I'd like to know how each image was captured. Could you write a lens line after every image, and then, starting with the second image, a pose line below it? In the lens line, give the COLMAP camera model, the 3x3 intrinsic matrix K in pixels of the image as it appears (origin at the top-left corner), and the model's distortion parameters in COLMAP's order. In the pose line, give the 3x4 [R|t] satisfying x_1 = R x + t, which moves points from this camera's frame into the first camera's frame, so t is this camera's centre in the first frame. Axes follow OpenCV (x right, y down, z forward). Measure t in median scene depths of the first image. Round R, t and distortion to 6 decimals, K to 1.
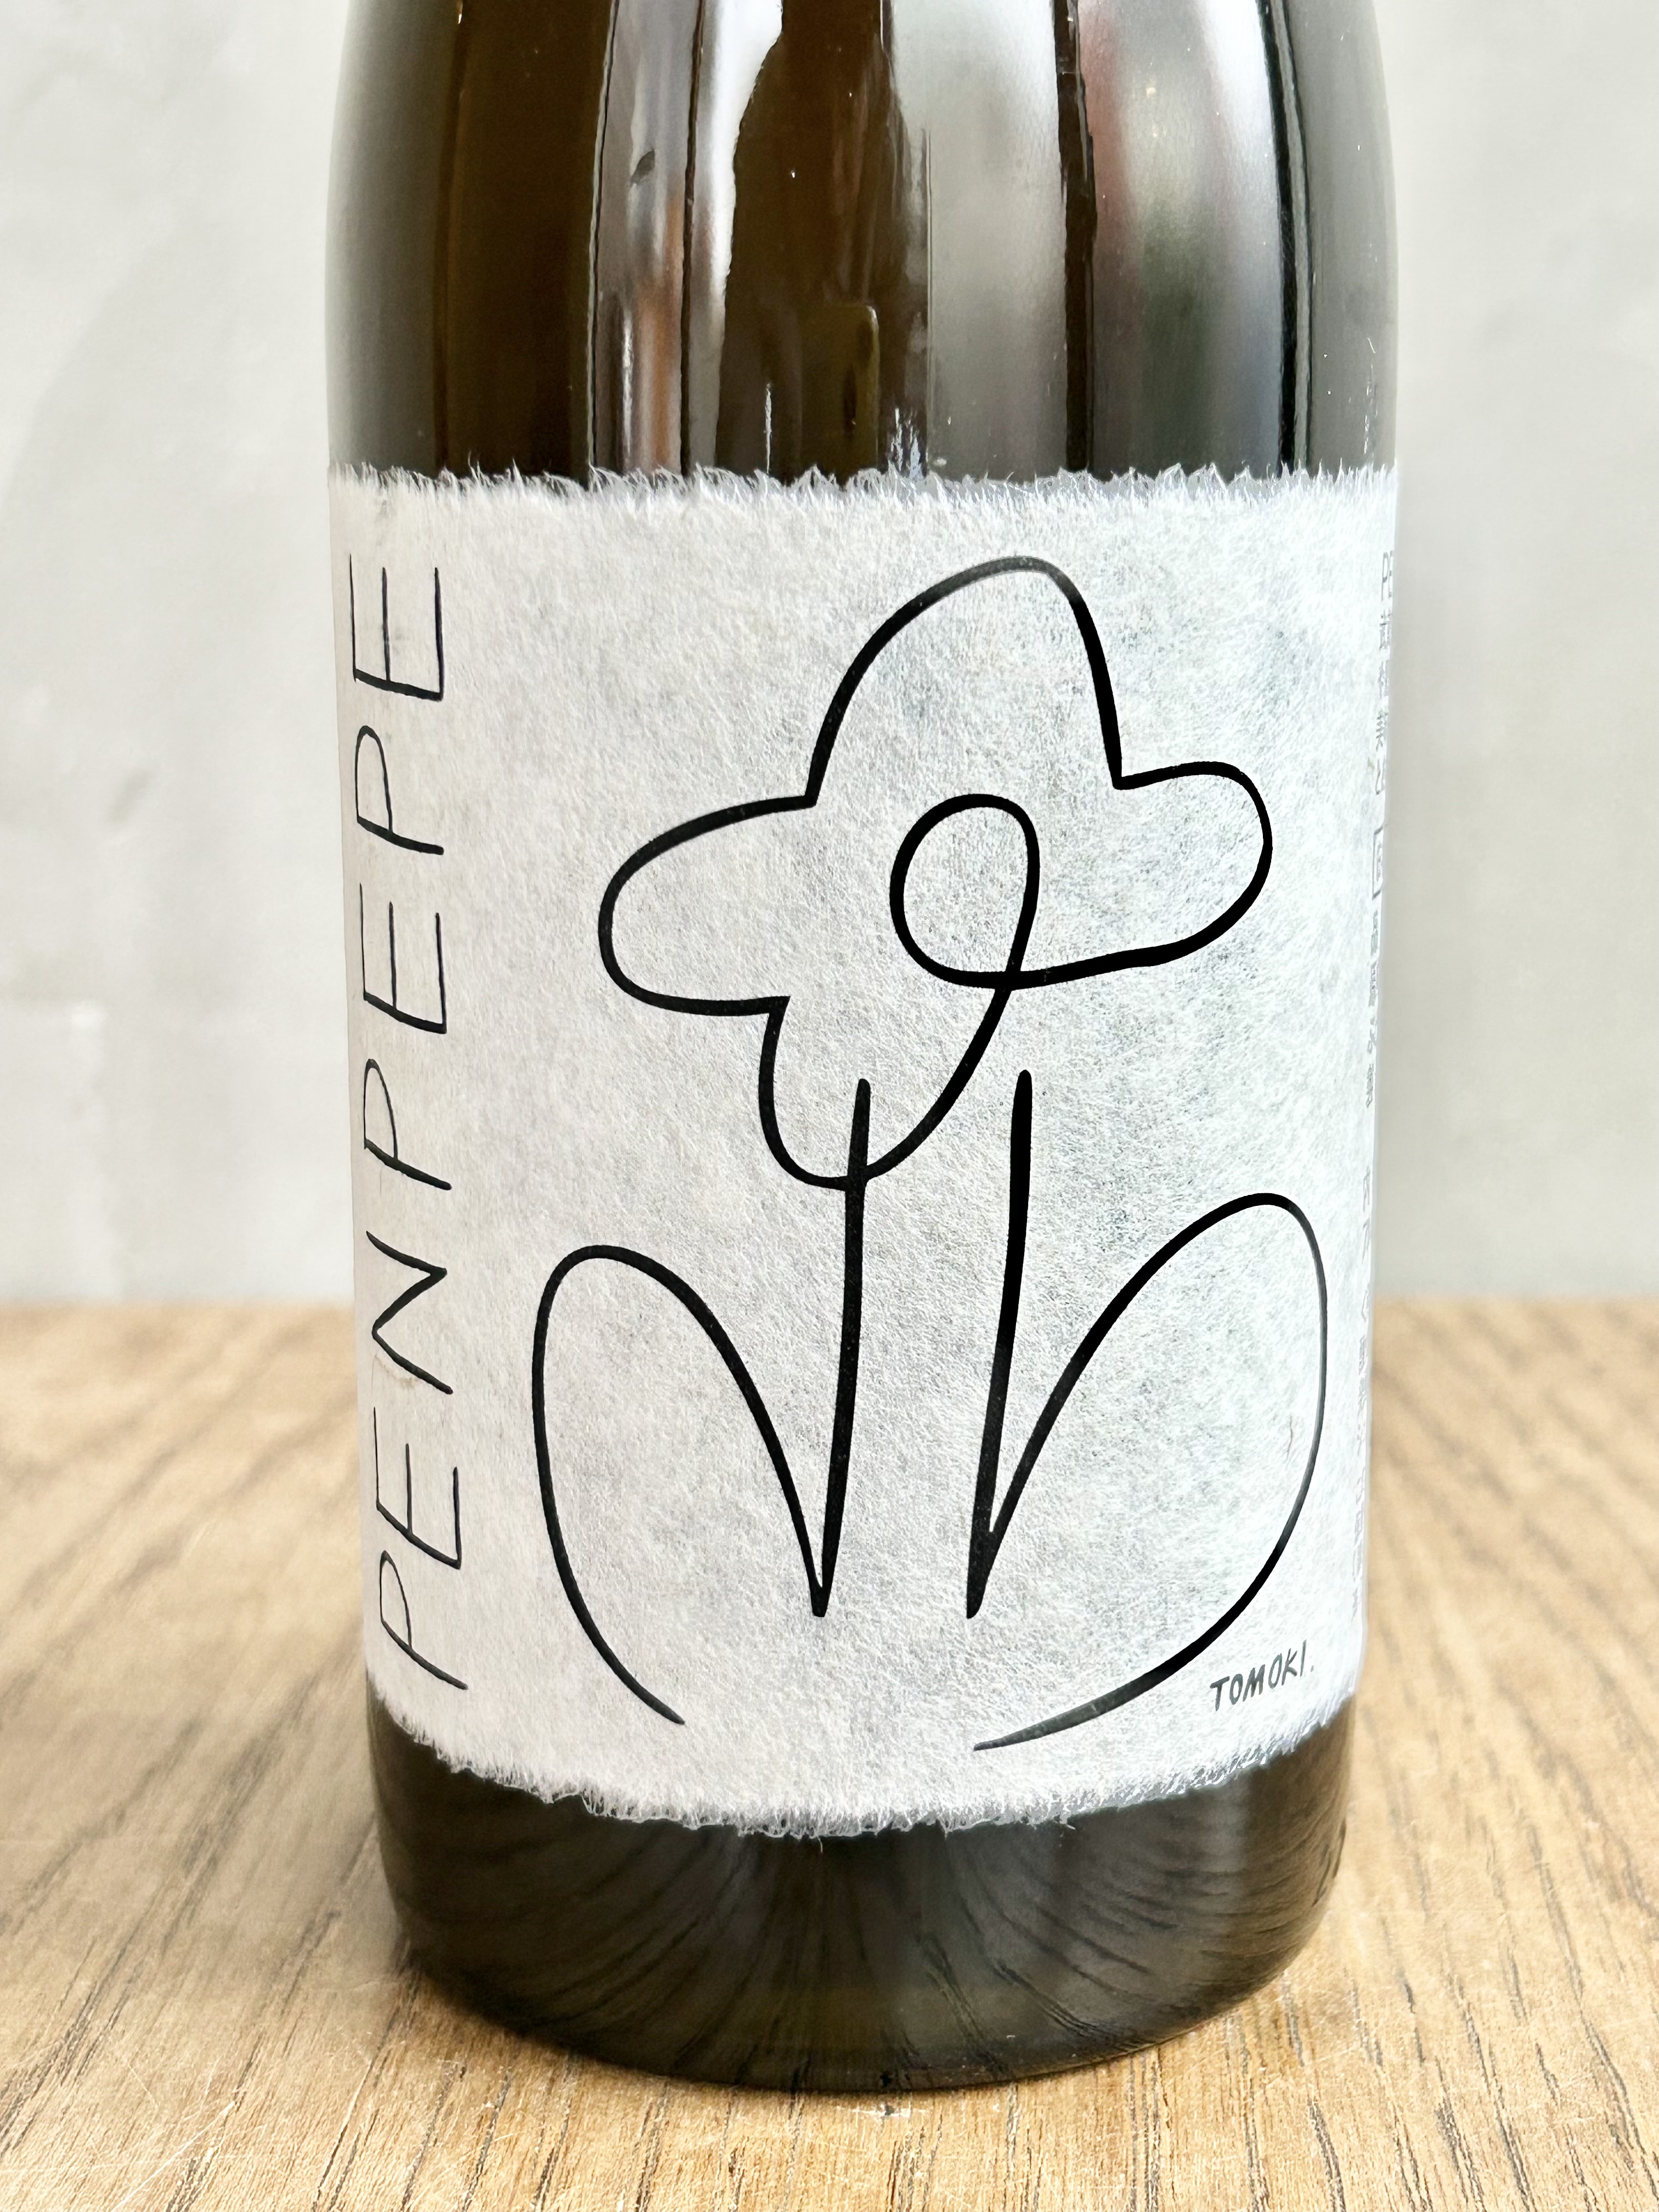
lens RADIAL K [[3570.3, 0, 842.7], [0, 3570.3, 1111.2], [0, 0, 1]] dist [0.379076, 0.000000]
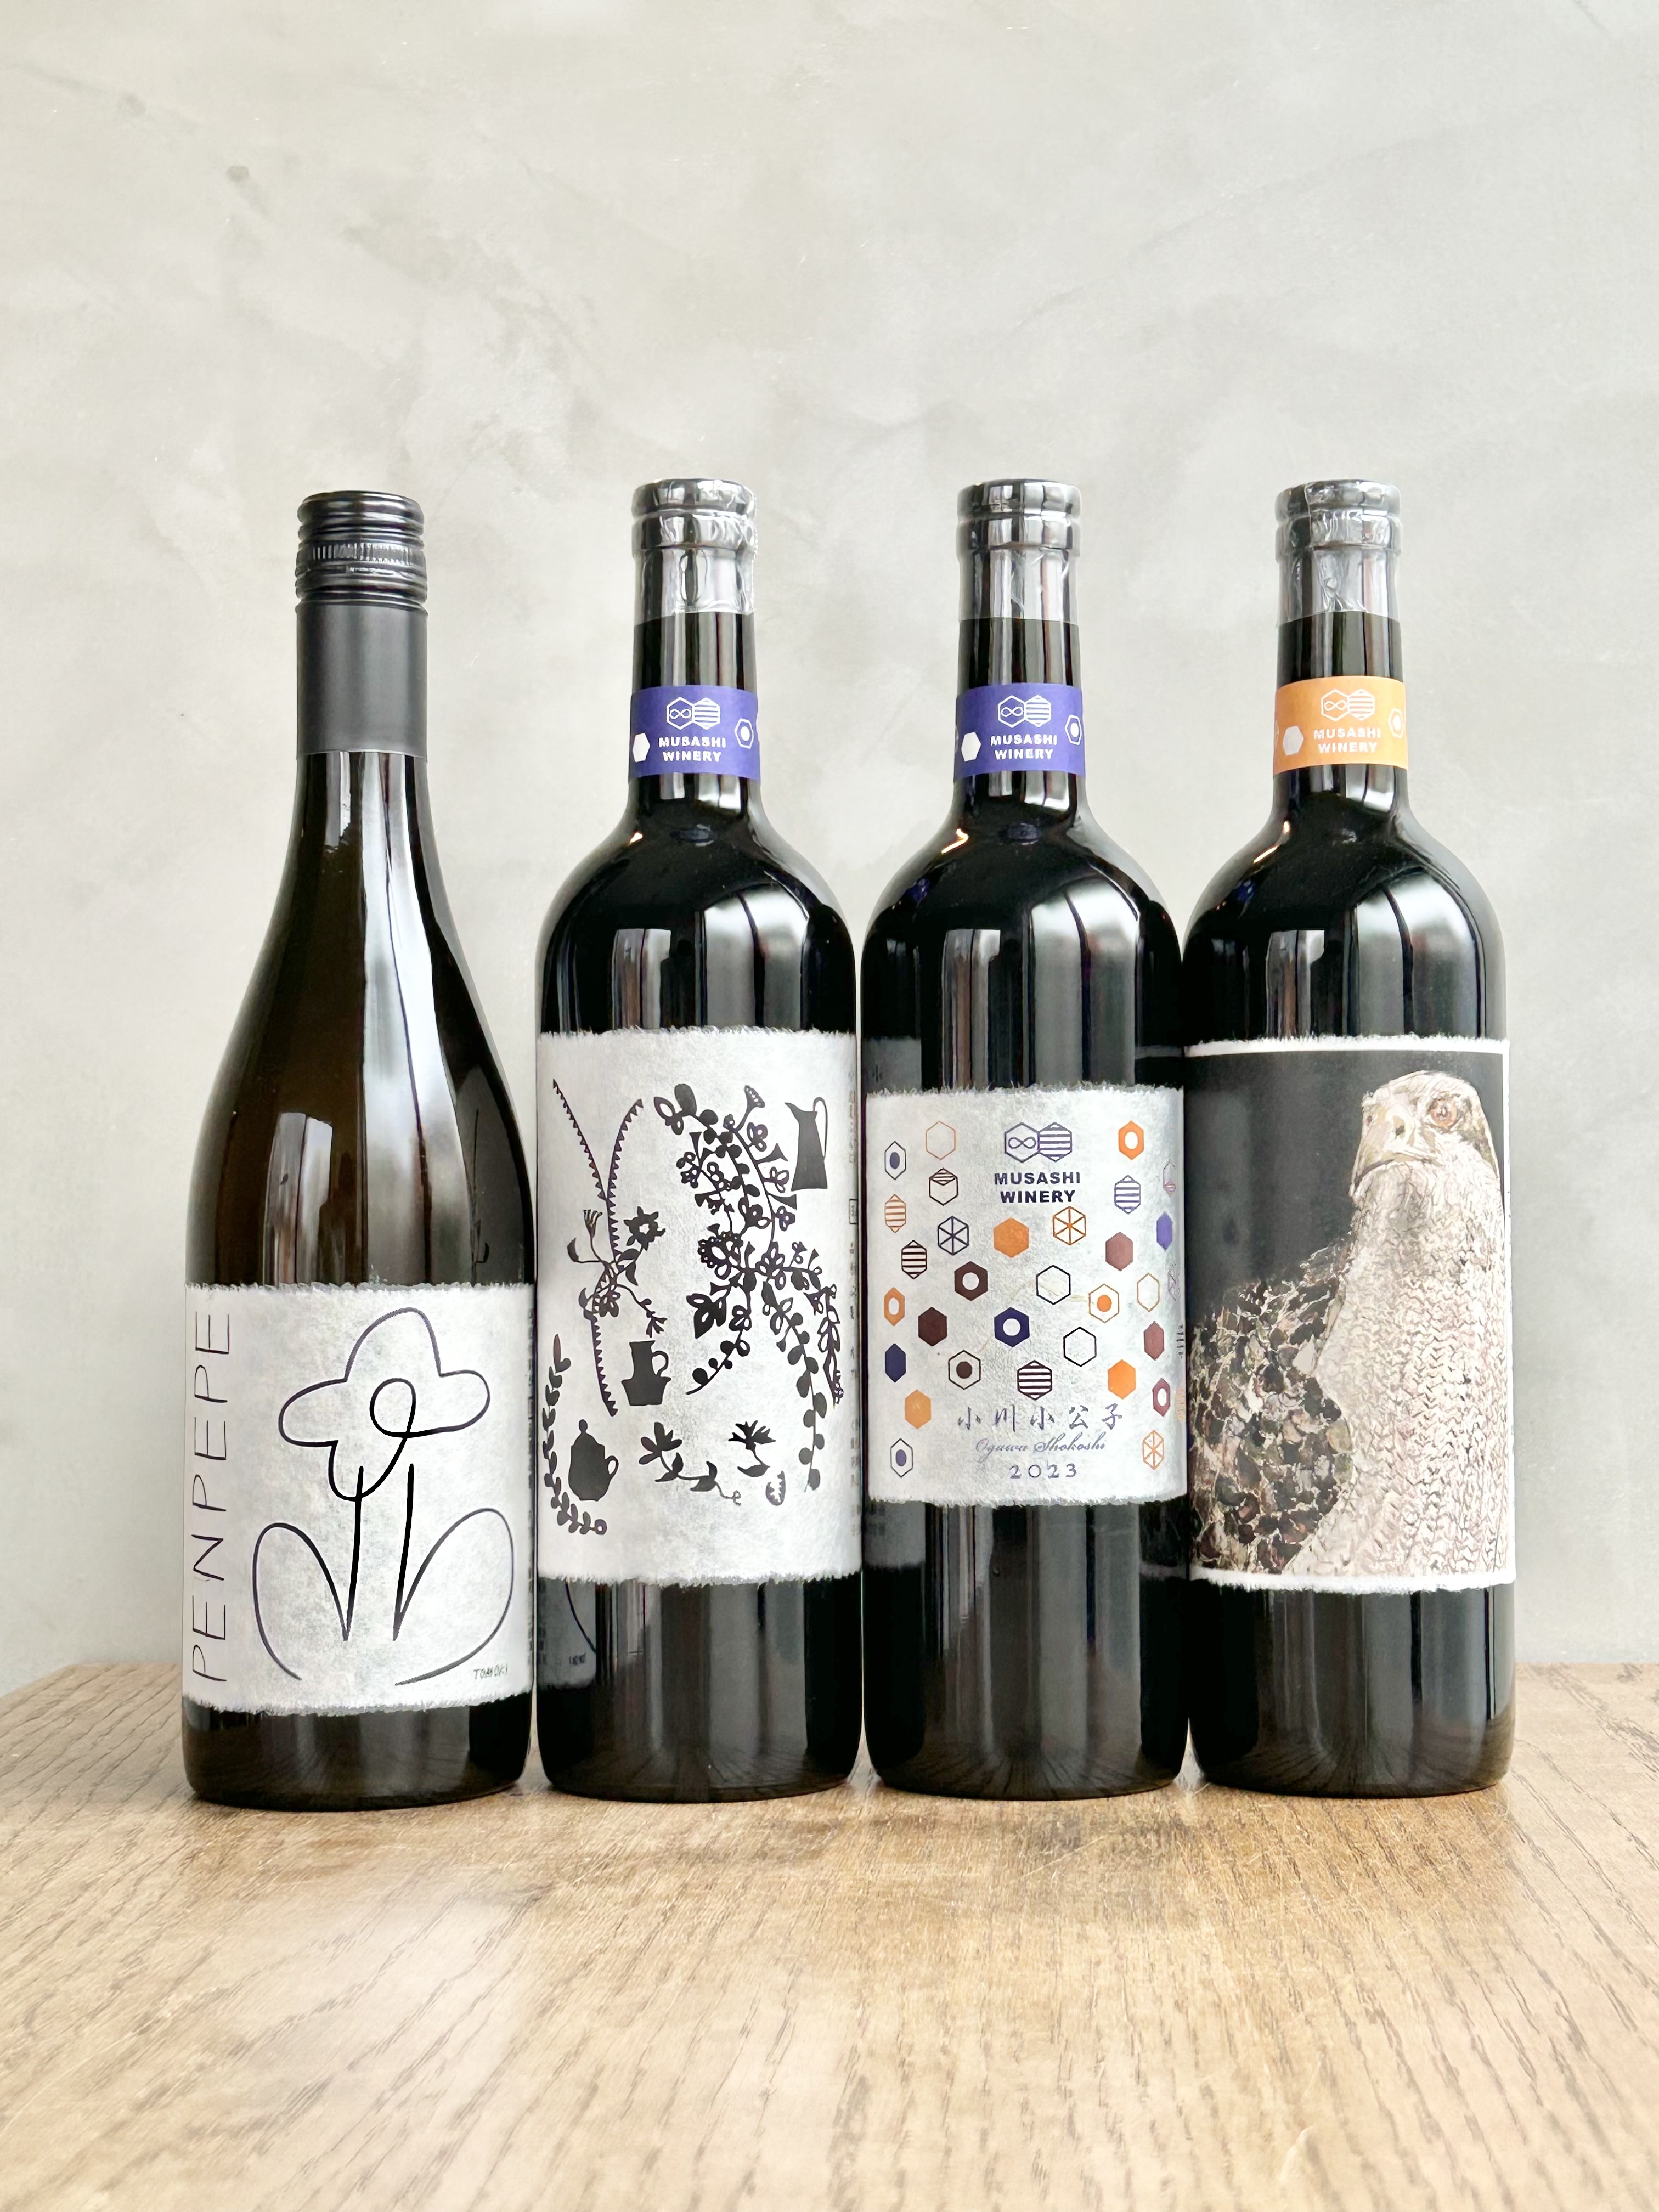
lens RADIAL K [[3570.3, 0, 818.3], [0, 3570.3, 1193.9], [0, 0, 1]] dist [0.379076, 0.000000]
pose [[0.992227, 0.000881, 0.124437, 0.010697], [0.025202, 0.977831, -0.207875, 0.435348], [-0.121861, 0.209395, 0.970208, -2.258282]]
